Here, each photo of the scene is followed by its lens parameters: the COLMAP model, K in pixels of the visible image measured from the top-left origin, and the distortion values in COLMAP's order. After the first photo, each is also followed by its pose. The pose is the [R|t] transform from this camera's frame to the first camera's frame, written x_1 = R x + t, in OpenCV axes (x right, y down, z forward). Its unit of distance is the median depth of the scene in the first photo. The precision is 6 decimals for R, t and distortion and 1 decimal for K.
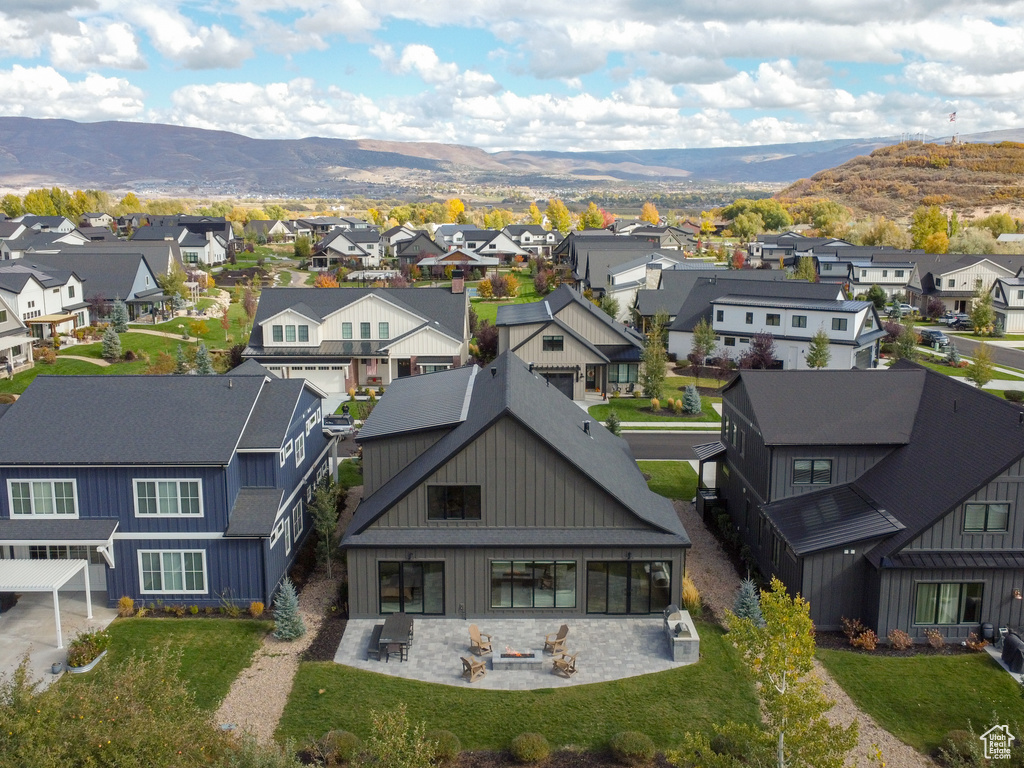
lens RADIAL K [[1010.9, 0, 515.7], [0, 1010.9, 386.4], [0, 0, 1]] dist [0.013317, 0.000000]
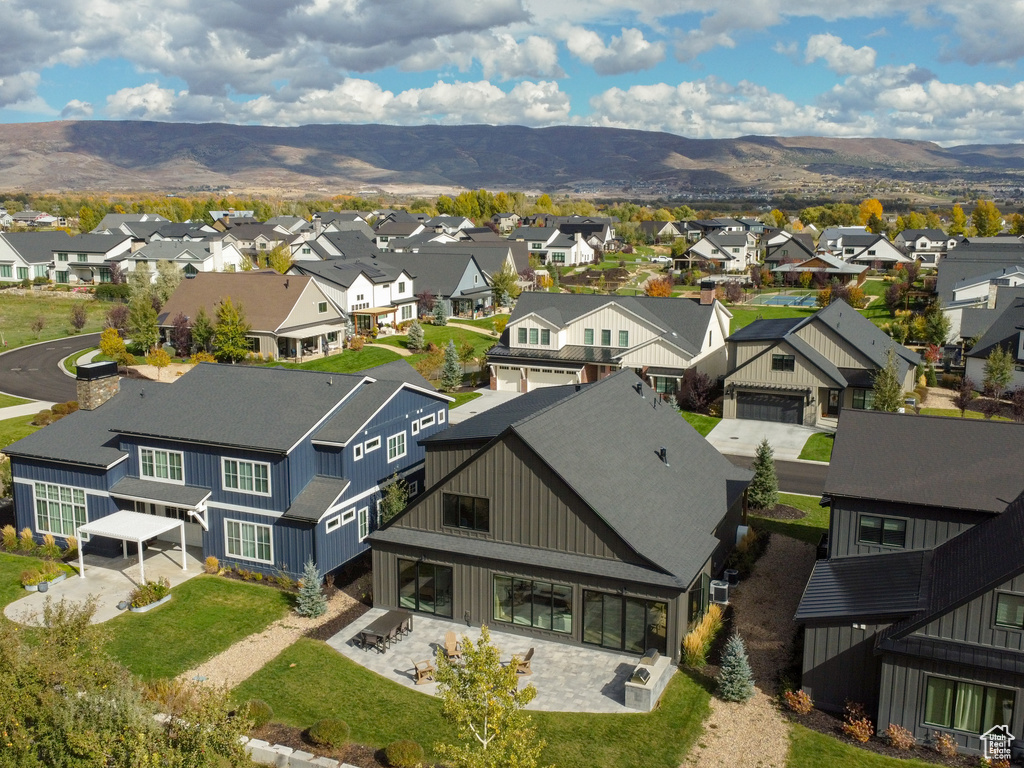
lens RADIAL K [[1010.9, 0, 490.6], [0, 1010.9, 413.2], [0, 0, 1]] dist [0.013317, 0.000000]
pose [[0.907965, 0.087908, -0.409722, 0.334225], [-0.077310, 0.996105, 0.042398, -0.027807], [0.411853, -0.006821, 0.911225, 0.066042]]
